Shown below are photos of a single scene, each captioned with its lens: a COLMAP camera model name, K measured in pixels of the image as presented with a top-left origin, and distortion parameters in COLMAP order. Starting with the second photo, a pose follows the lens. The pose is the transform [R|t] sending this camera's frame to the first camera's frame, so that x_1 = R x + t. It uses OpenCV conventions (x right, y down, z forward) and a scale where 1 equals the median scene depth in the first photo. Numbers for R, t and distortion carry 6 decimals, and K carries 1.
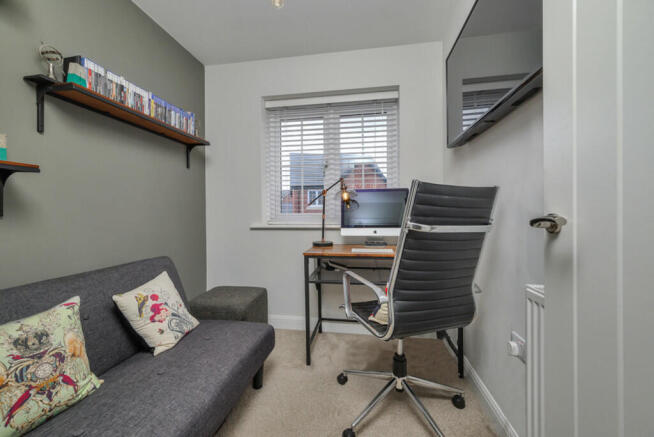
lens RADIAL K [[258.6, 0, 326.8], [0, 258.6, 214.4], [0, 0, 1]] dist [-0.016787, 0.000855]
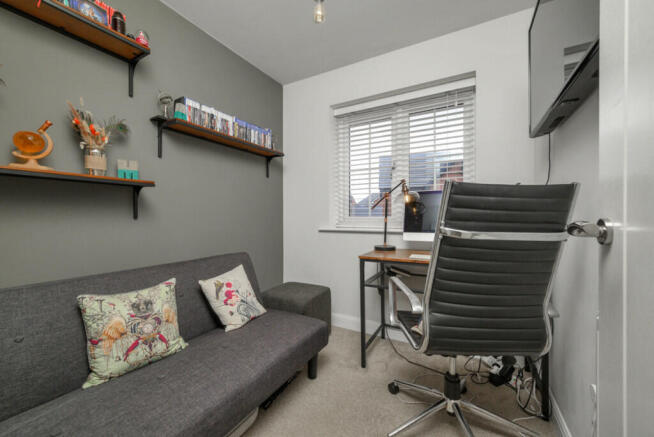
lens RADIAL K [[259.8, 0, 327.0], [0, 259.8, 218.5], [0, 0, 1]] dist [-0.016852, -0.000120]
pose [[0.936456, 0.005232, -0.350747, 0.167873], [-0.004224, 0.999984, 0.003638, -0.000559], [0.350760, -0.001925, 0.936463, 0.005894]]
